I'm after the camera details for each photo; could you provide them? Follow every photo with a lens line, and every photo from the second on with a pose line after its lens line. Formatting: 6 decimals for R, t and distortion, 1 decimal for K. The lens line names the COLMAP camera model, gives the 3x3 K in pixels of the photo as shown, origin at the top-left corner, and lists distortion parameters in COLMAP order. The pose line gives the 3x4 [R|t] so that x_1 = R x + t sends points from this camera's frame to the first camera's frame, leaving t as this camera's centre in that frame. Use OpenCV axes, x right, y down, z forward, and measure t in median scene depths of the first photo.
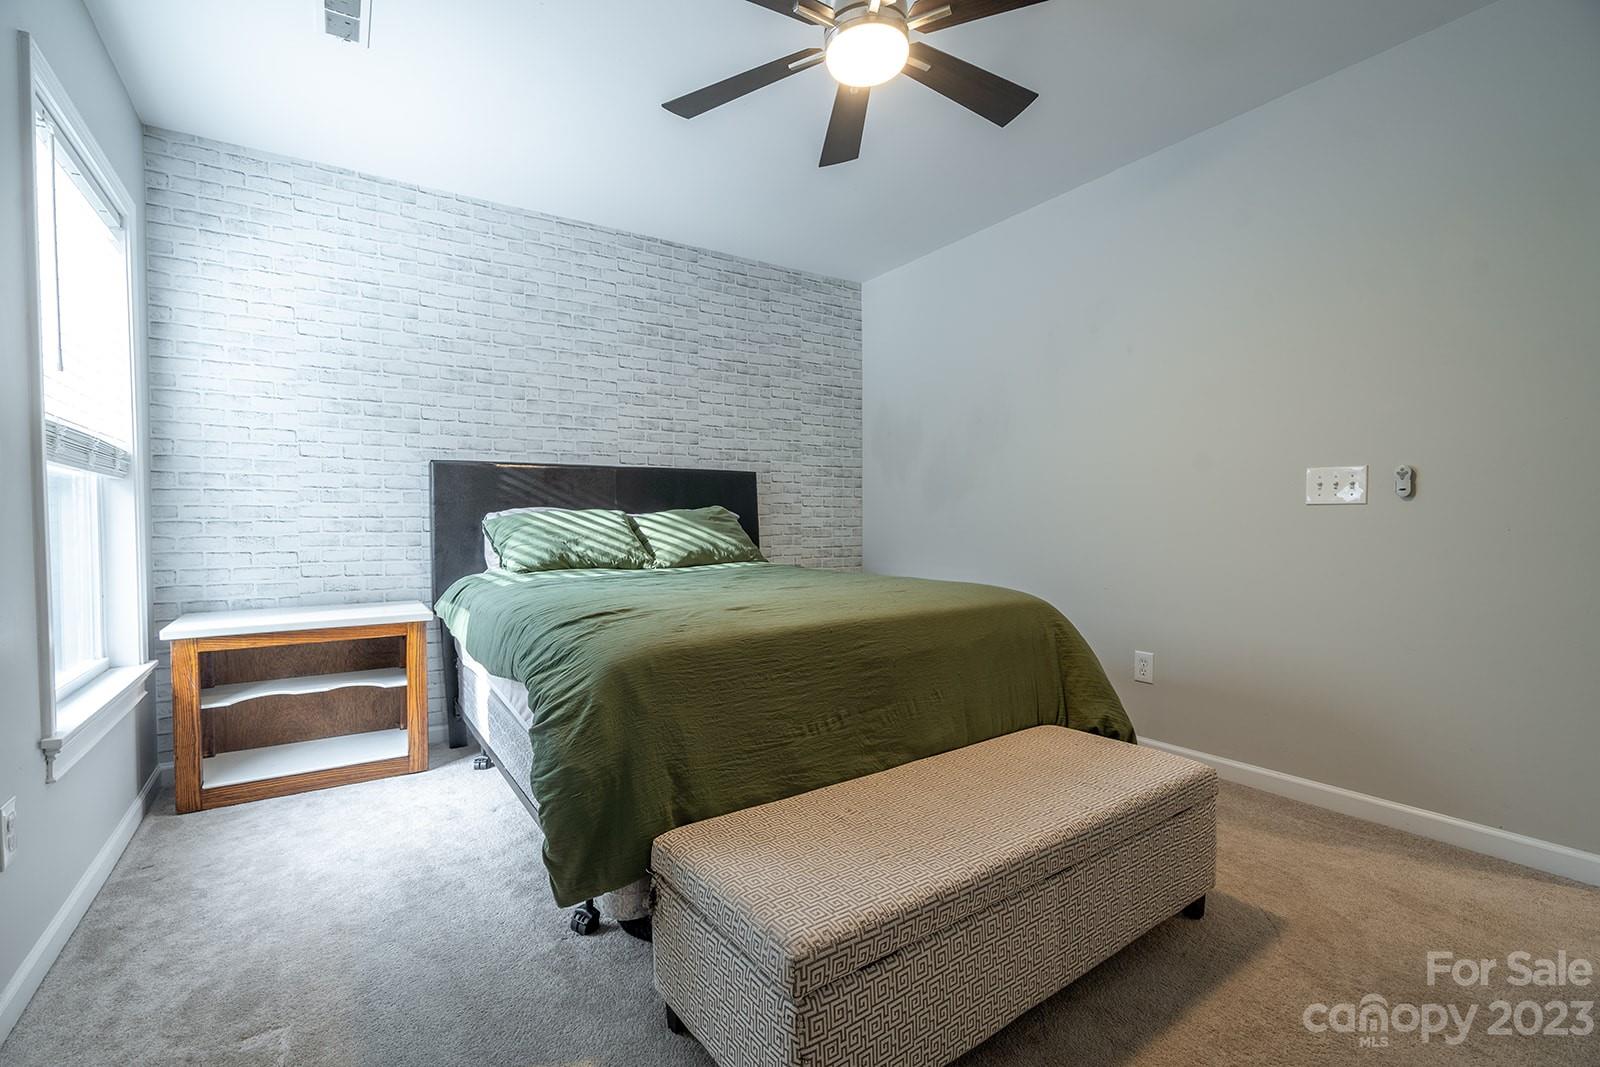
lens RADIAL K [[718.0, 0, 801.0], [0, 718.0, 529.9], [0, 0, 1]] dist [-0.005578, 0.001405]
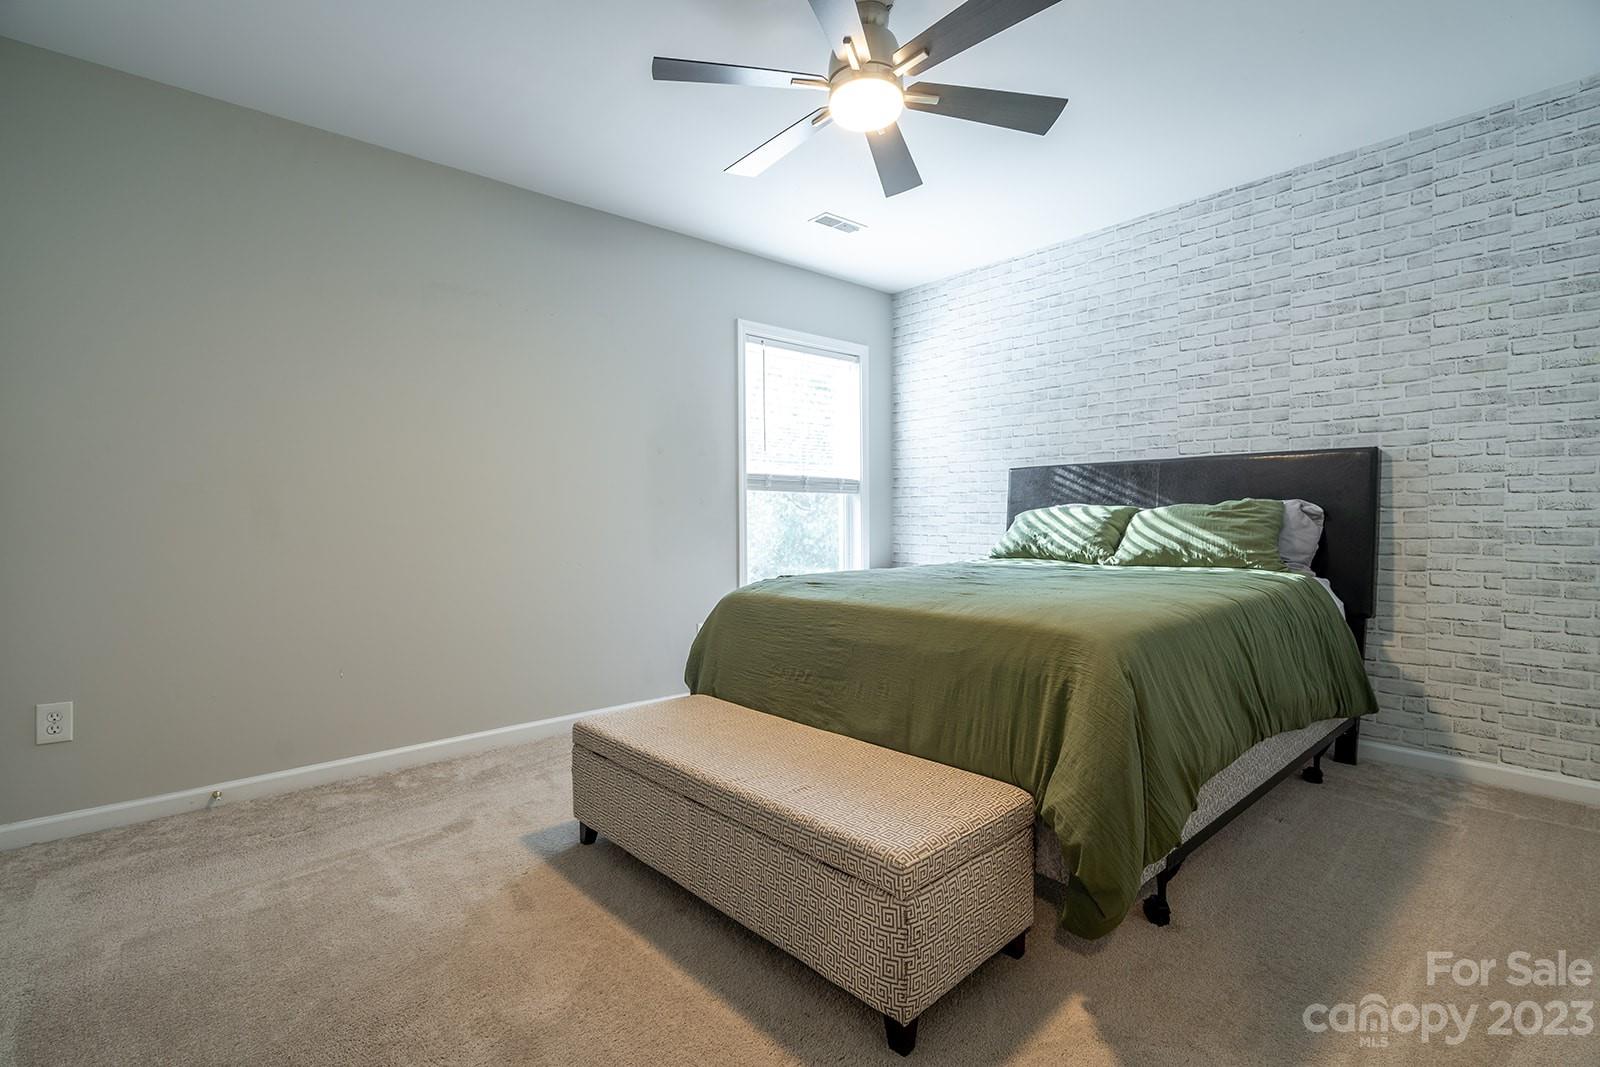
lens RADIAL K [[718.0, 0, 796.7], [0, 718.0, 532.5], [0, 0, 1]] dist [-0.005578, 0.001405]
pose [[0.132699, 0.027406, -0.990777, 0.655962], [-0.009227, 0.999608, 0.026414, -0.011834], [0.991113, 0.005637, 0.132900, 0.408458]]
